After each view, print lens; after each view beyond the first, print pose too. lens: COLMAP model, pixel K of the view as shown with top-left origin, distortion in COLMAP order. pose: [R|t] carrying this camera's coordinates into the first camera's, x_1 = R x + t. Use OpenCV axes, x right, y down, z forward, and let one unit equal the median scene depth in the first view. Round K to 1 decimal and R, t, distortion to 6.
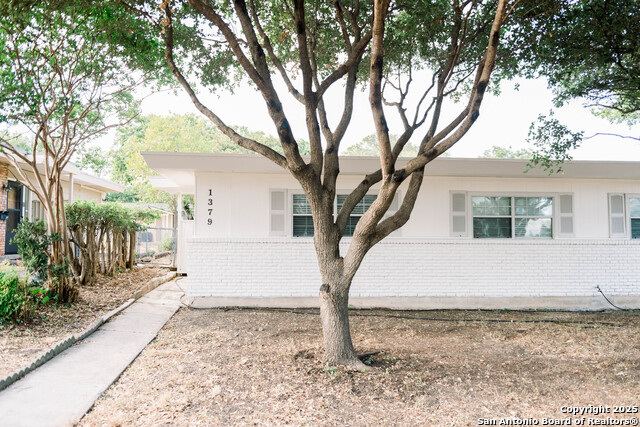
lens RADIAL K [[556.0, 0, 320.0], [0, 556.0, 213.5], [0, 0, 1]] dist [-0.043791, 0.001604]
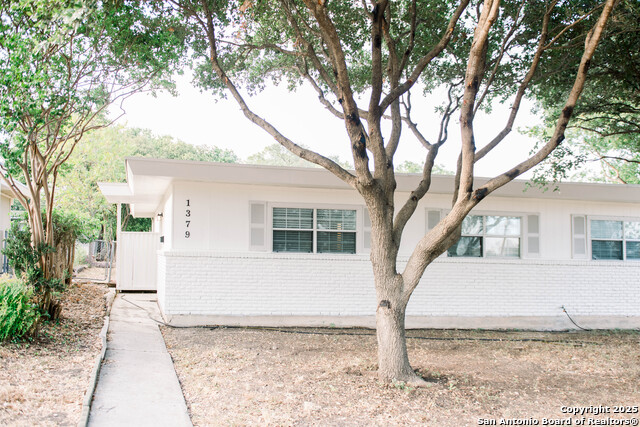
lens RADIAL K [[591.7, 0, 320.9], [0, 591.7, 234.8], [0, 0, 1]] dist [-0.030744, -0.007509]
pose [[0.991892, 0.020488, 0.125424, -0.106924], [-0.021860, 0.999715, 0.009576, 0.000998], [-0.125193, -0.012240, 0.992057, -0.015848]]
